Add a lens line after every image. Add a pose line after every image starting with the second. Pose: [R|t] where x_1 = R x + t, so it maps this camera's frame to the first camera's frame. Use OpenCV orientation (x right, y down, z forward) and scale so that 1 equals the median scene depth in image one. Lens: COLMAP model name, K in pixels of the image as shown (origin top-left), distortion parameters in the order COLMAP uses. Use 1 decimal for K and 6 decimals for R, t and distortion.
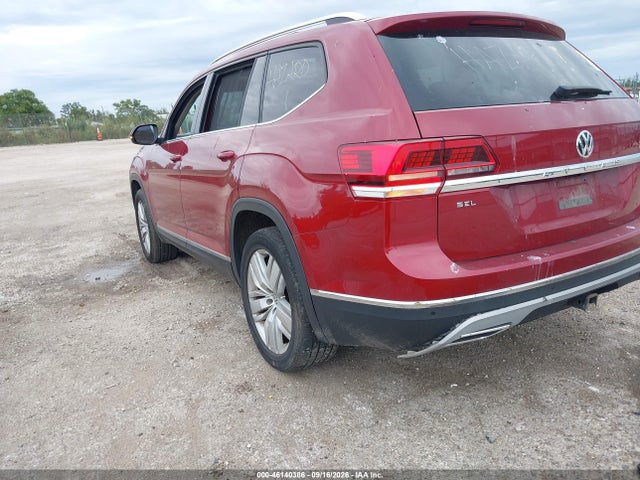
lens RADIAL K [[513.0, 0, 328.3], [0, 513.0, 245.9], [0, 0, 1]] dist [0.009515, -0.010898]
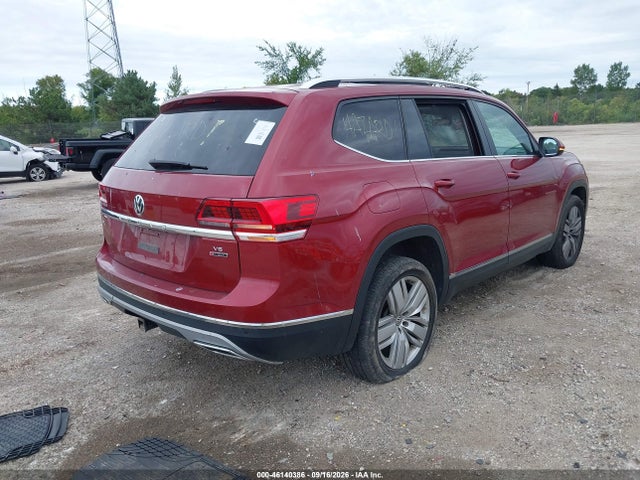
lens RADIAL K [[513.0, 0, 317.5], [0, 513.0, 240.5], [0, 0, 1]] dist [0.009515, -0.010898]
pose [[0.267128, 0.269898, -0.925093, 1.690694], [-0.215588, 0.952384, 0.215608, -0.446728], [0.939236, 0.141844, 0.312595, 0.928068]]
